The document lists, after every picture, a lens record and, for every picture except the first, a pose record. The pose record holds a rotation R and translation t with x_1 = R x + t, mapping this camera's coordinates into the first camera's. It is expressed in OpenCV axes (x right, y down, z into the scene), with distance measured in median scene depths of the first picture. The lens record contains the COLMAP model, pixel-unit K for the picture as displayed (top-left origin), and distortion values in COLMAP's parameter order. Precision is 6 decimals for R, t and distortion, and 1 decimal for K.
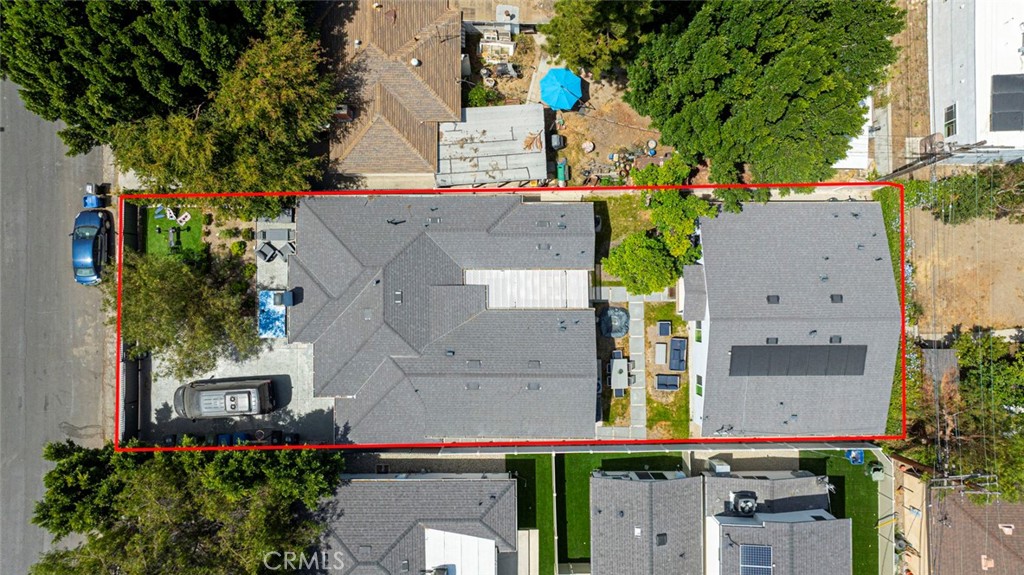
lens RADIAL K [[722.6, 0, 517.6], [0, 722.6, 288.6], [0, 0, 1]] dist [-0.010365, -0.000878]
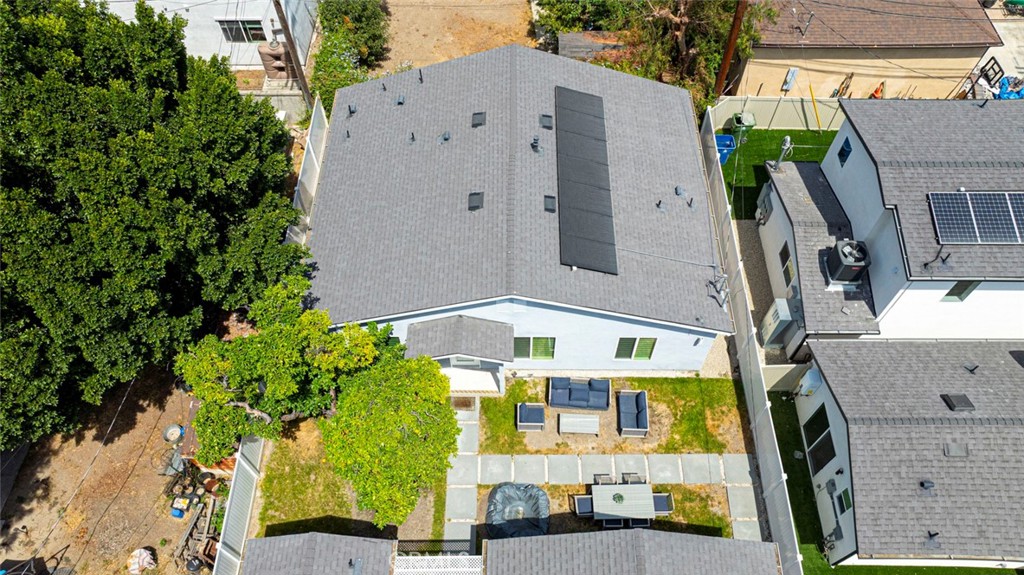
lens RADIAL K [[722.6, 0, 517.6], [0, 722.6, 288.6], [0, 0, 1]] dist [-0.010365, -0.000878]
pose [[0.009714, -0.837378, 0.546539, -0.005747], [0.999694, 0.020573, 0.013753, 0.036724], [-0.022761, 0.546238, 0.837321, 0.509400]]
